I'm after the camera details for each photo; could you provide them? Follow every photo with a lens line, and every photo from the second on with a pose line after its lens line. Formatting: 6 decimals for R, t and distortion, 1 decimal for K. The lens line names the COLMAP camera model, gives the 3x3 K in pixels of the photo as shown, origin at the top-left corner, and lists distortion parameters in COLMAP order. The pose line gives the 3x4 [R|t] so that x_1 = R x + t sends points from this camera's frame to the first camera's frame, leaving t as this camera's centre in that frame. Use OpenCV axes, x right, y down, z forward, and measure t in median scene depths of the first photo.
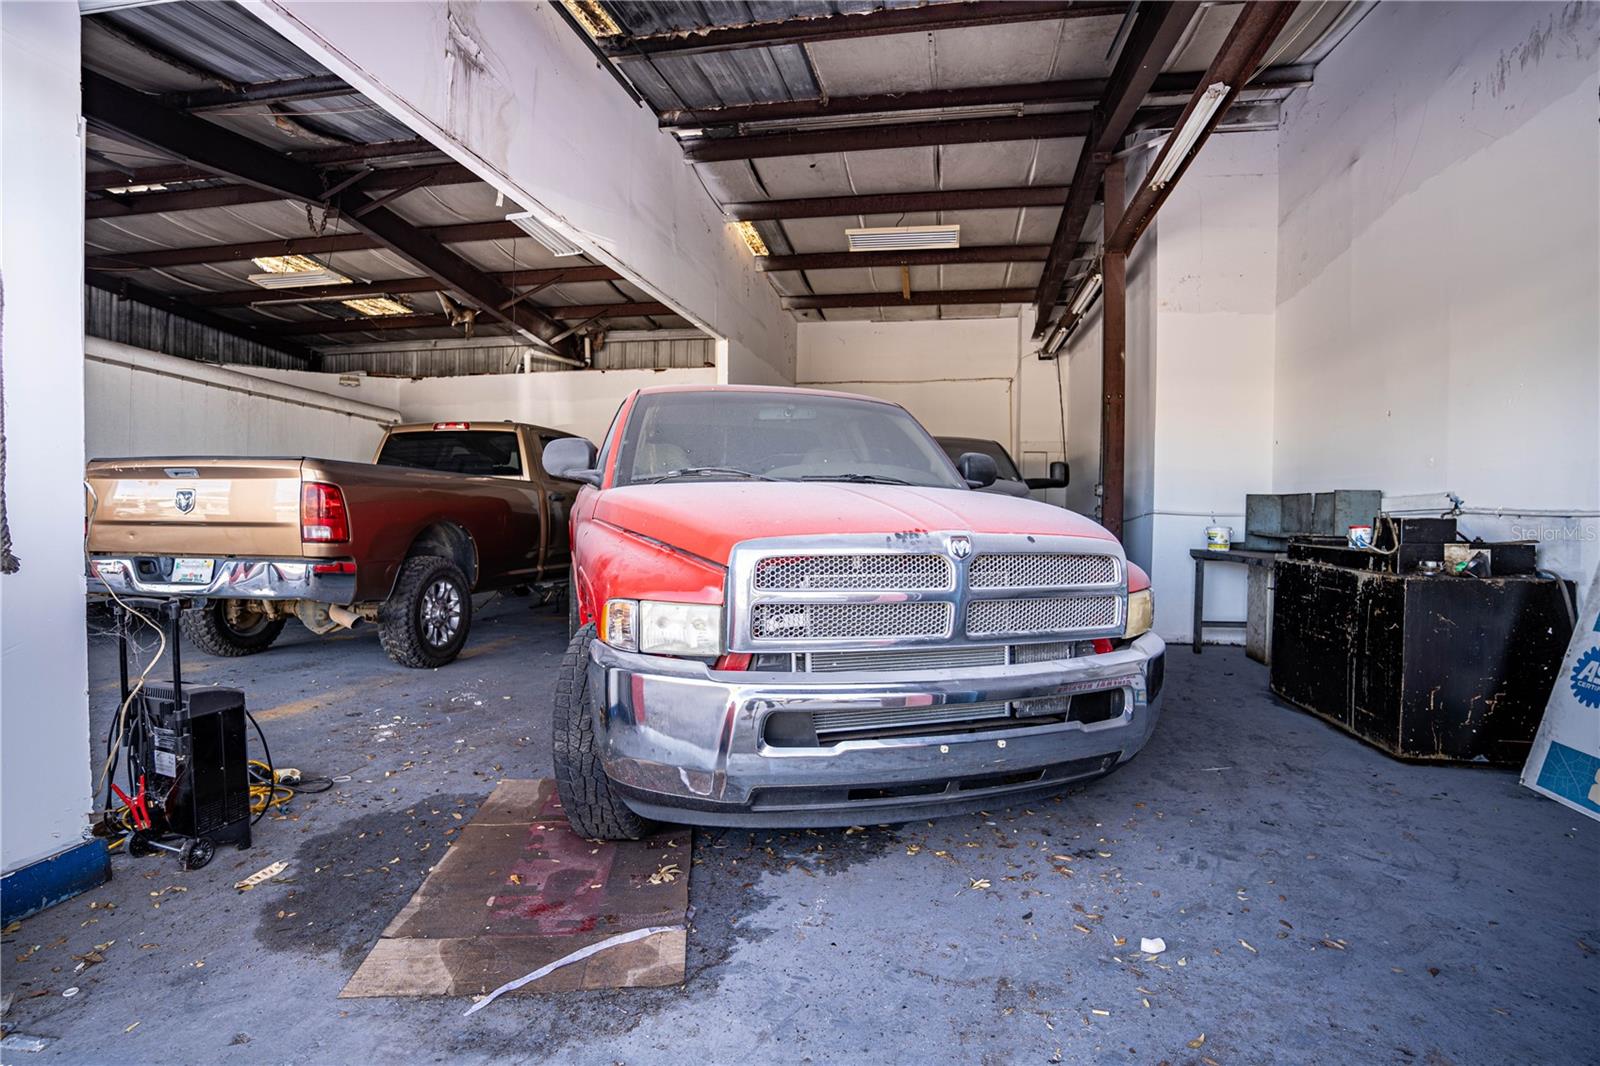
lens RADIAL K [[794.4, 0, 794.2], [0, 794.4, 531.3], [0, 0, 1]] dist [-0.072615, 0.031077]
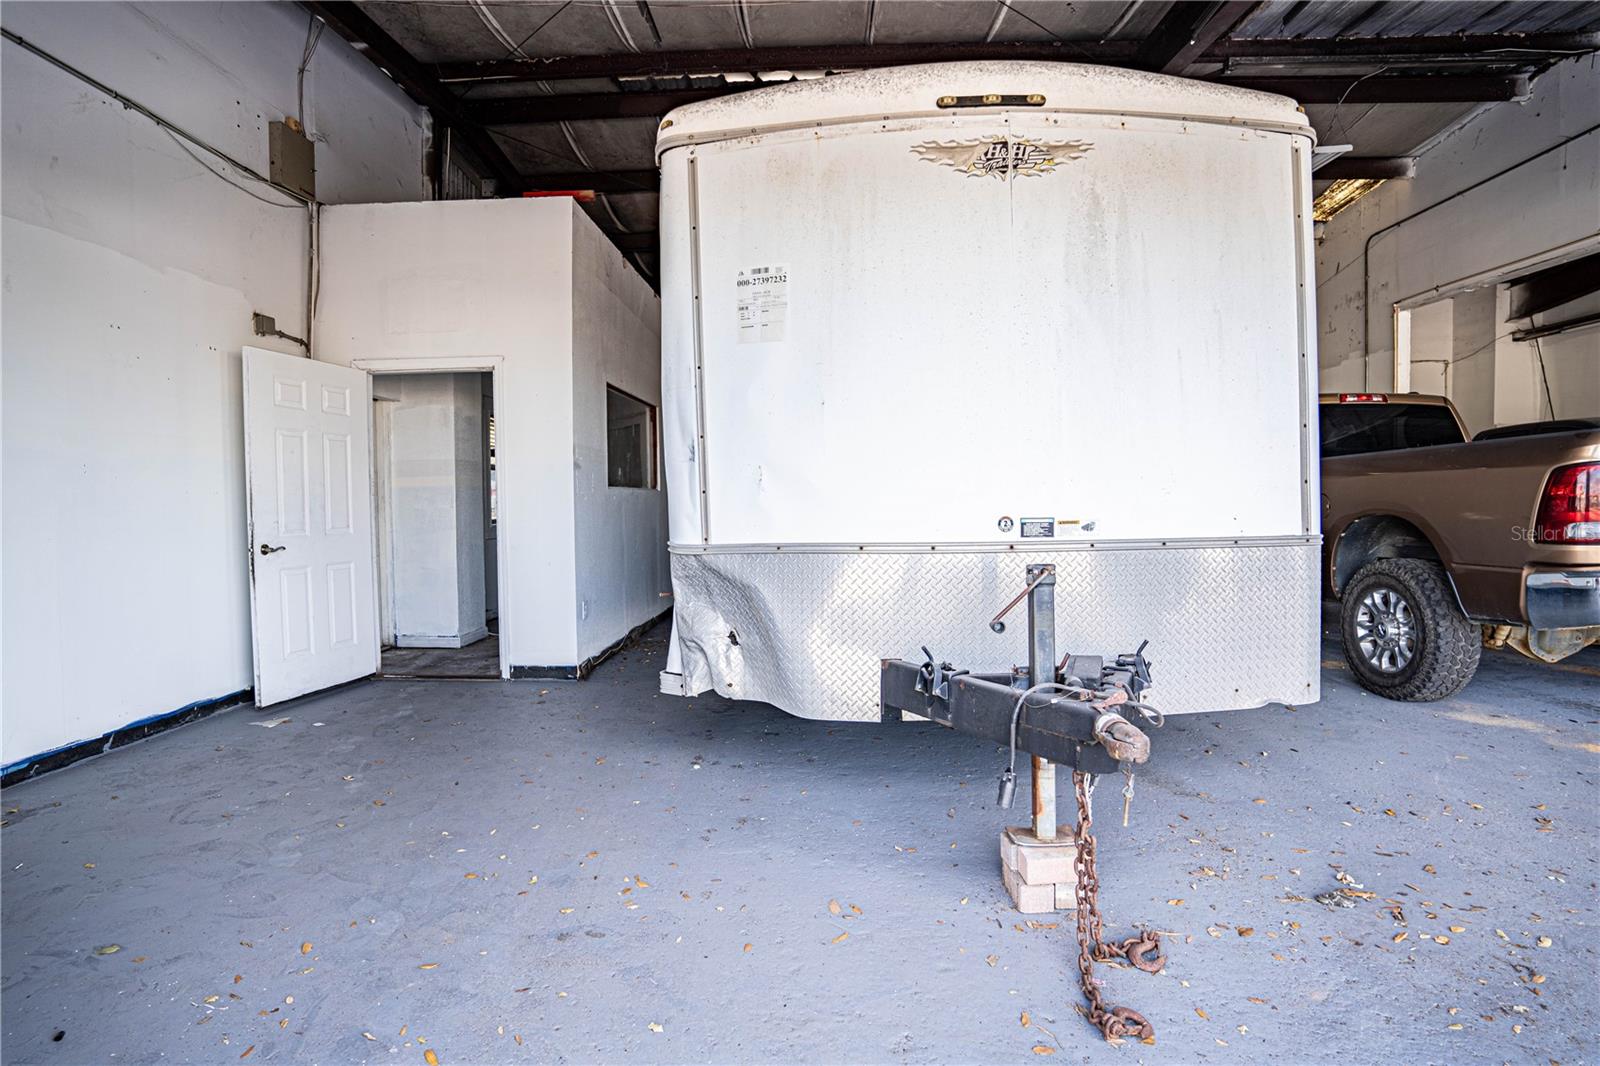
lens RADIAL K [[785.6, 0, 800.0], [0, 785.6, 533.0], [0, 0, 1]] dist [-0.073863, 0.028275]
pose [[0.989931, -0.024201, 0.139465, -0.739630], [0.022088, 0.999617, 0.016681, -0.012887], [-0.139815, -0.013432, 0.990087, 0.192895]]
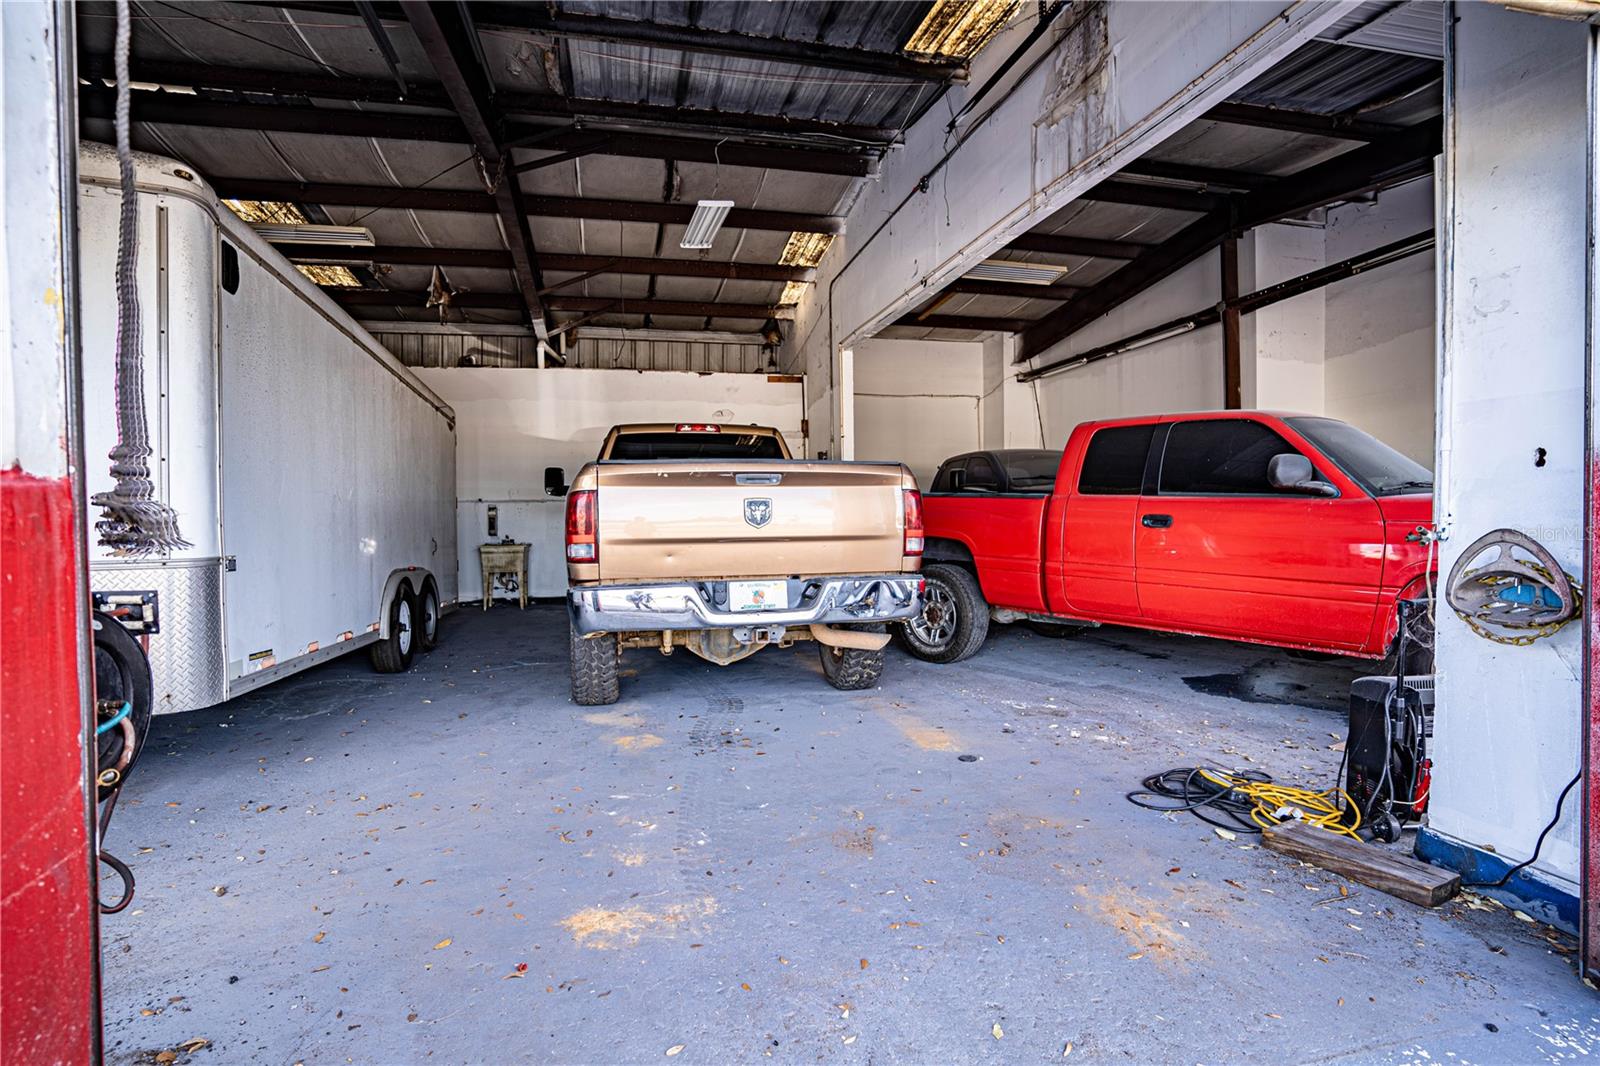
lens RADIAL K [[785.6, 0, 800.0], [0, 785.6, 533.0], [0, 0, 1]] dist [-0.073863, 0.028275]
pose [[0.915300, -0.028312, 0.401775, -0.454038], [0.030302, 0.999540, 0.001401, -0.007219], [-0.401630, 0.010893, 0.915737, 0.082138]]
